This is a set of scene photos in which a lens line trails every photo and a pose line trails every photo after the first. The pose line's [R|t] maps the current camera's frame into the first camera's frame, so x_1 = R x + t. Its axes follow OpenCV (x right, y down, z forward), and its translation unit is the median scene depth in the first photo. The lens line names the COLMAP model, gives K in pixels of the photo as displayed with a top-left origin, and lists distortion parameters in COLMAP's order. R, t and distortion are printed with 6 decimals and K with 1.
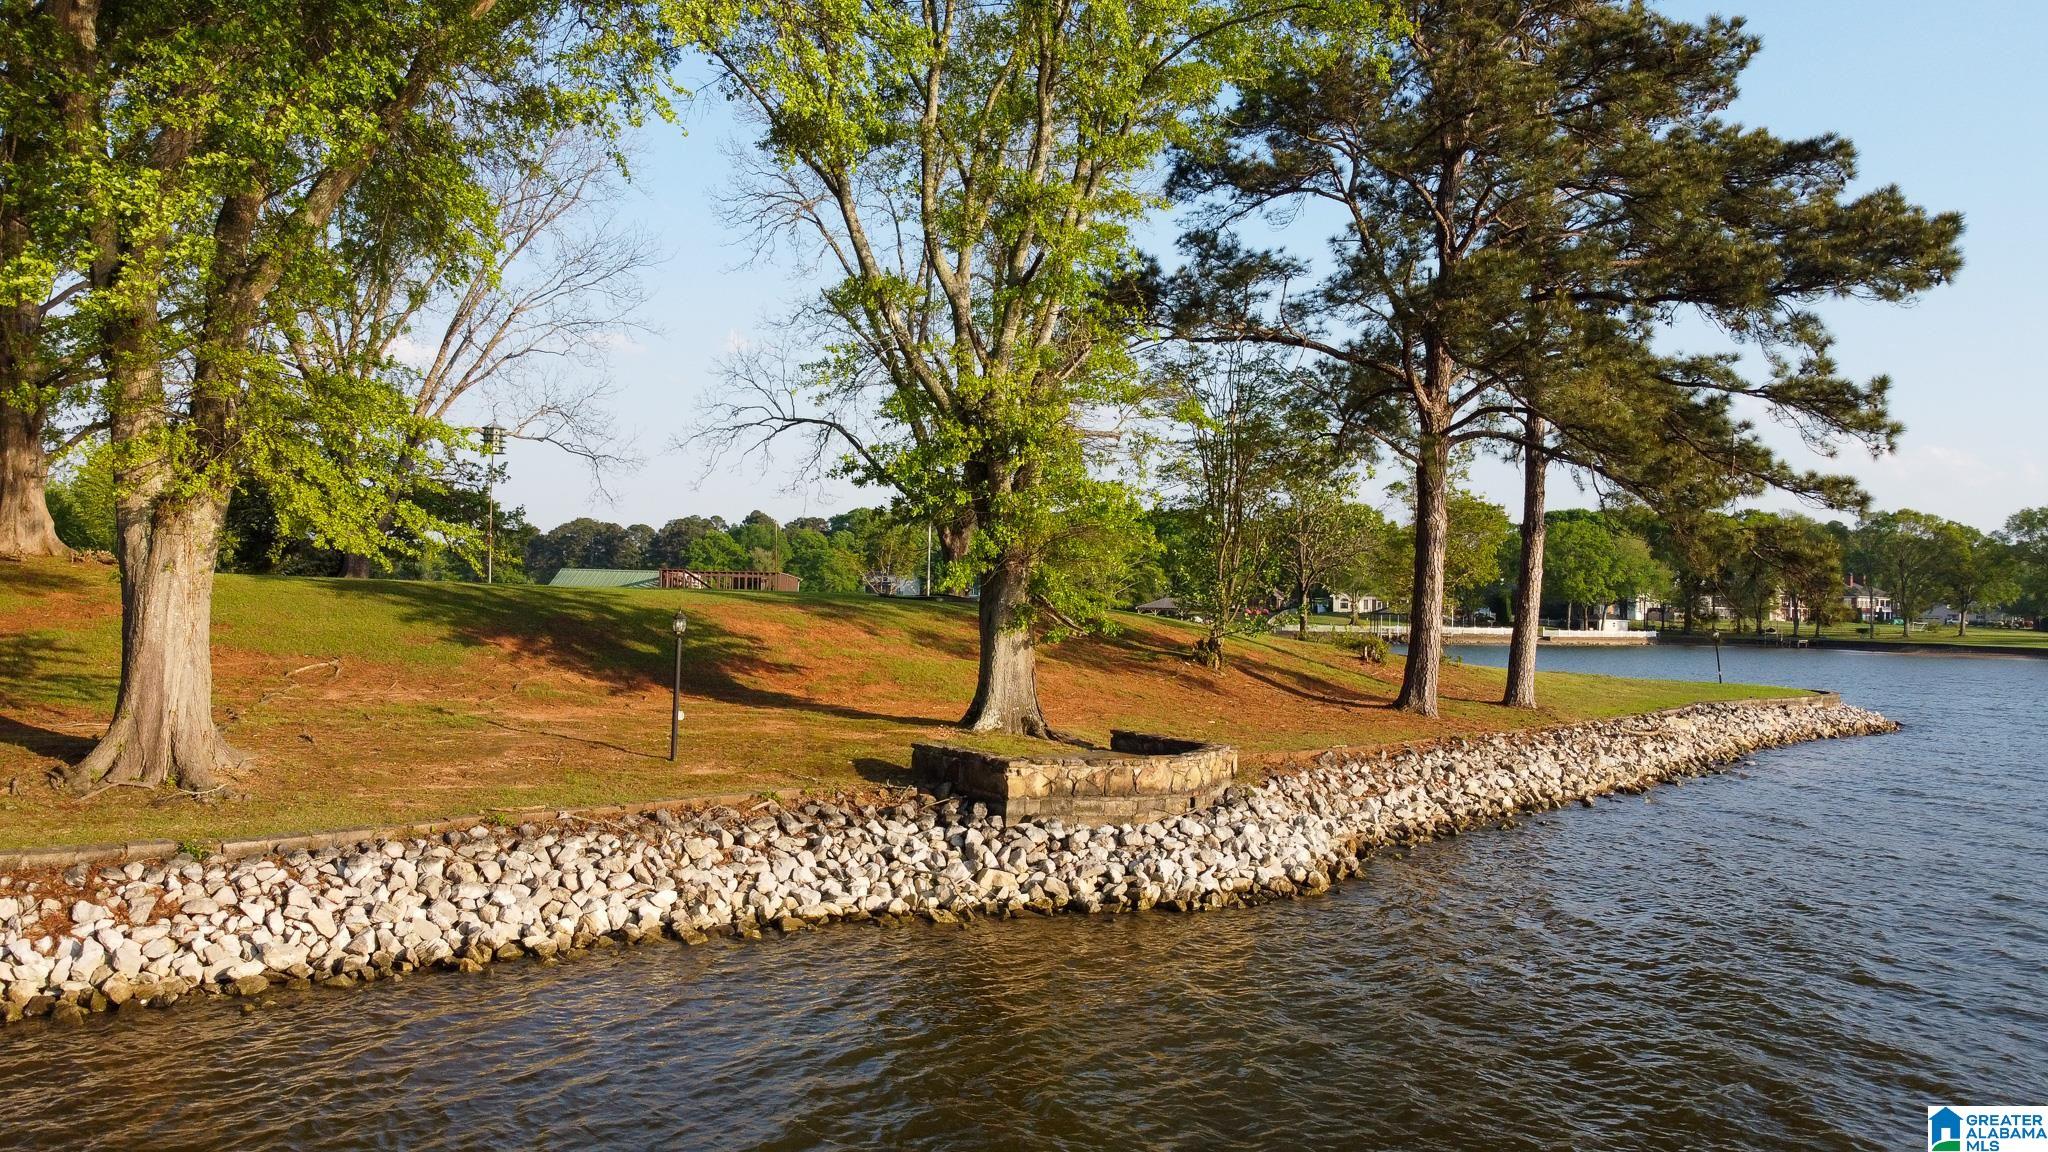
lens RADIAL K [[1561.7, 0, 1024.0], [0, 1561.7, 576.0], [0, 0, 1]] dist [-0.001713, -0.004497]
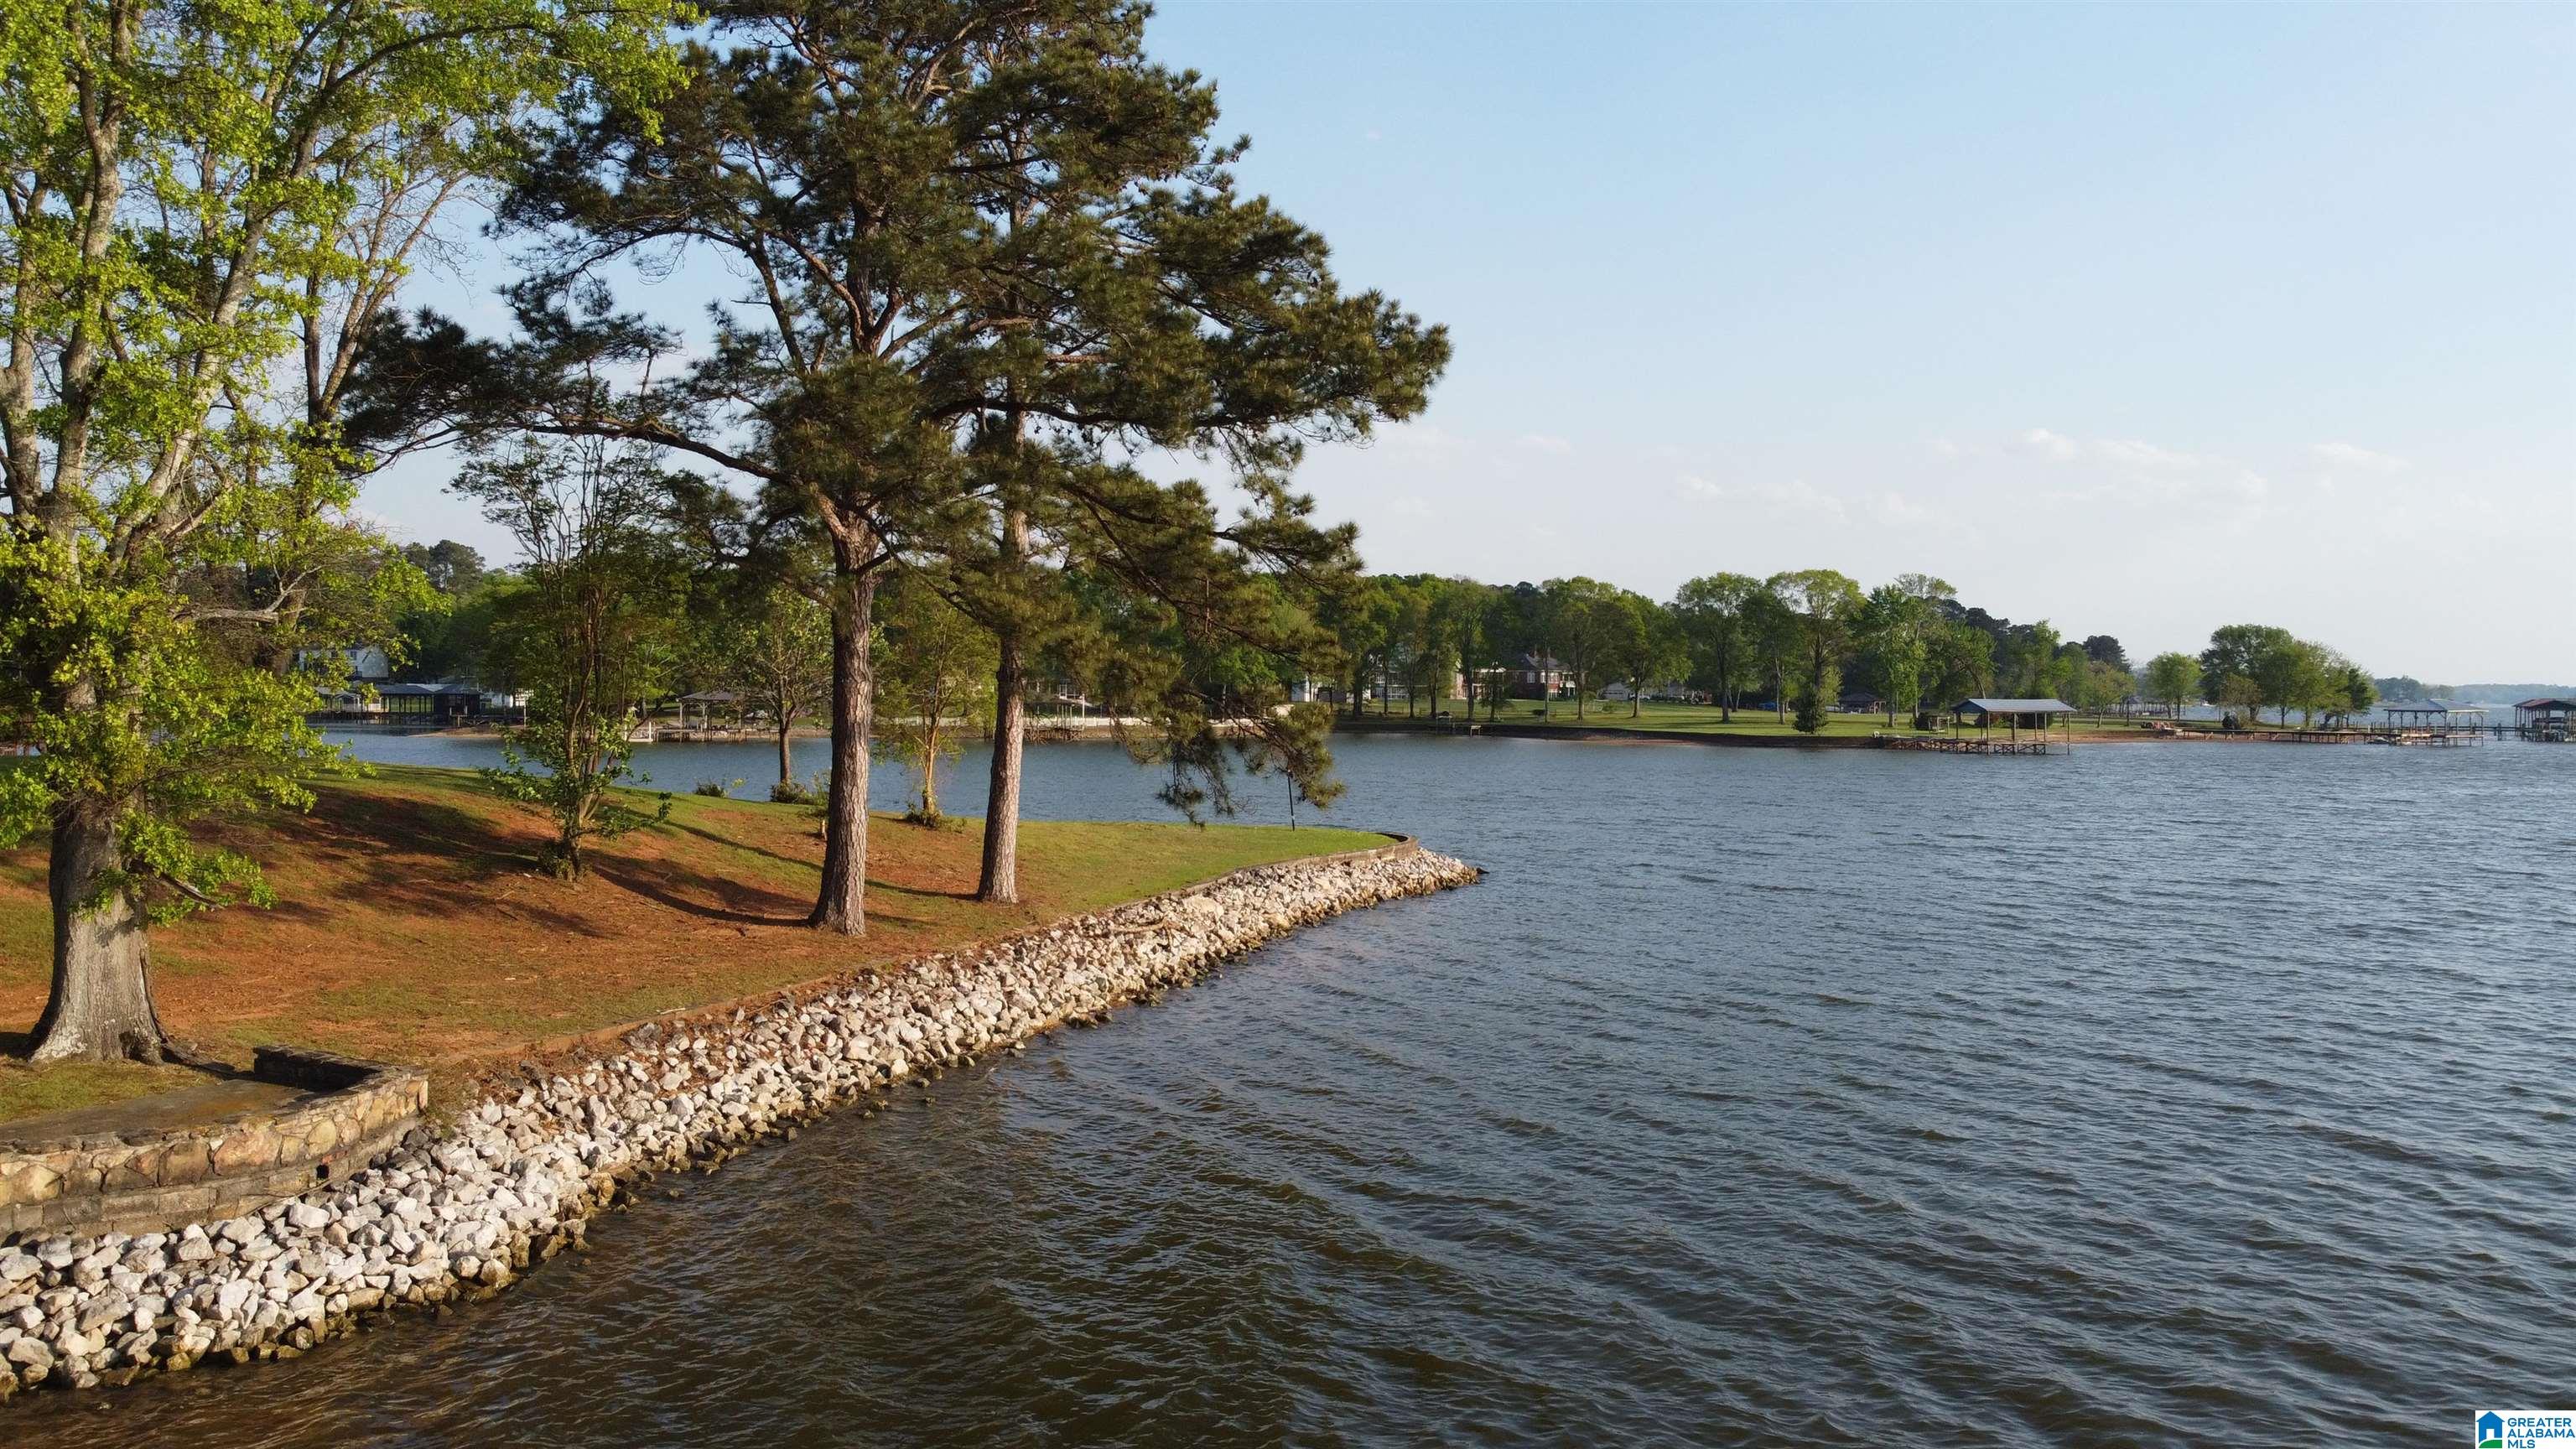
lens RADIAL K [[1964.3, 0, 1288.0], [0, 1964.3, 724.5], [0, 0, 1]] dist [-0.001713, -0.004497]
pose [[0.937600, -0.017642, 0.347268, 0.158732], [0.002841, 0.999067, 0.043083, -0.069737], [-0.347704, -0.039408, 0.936776, 0.021868]]
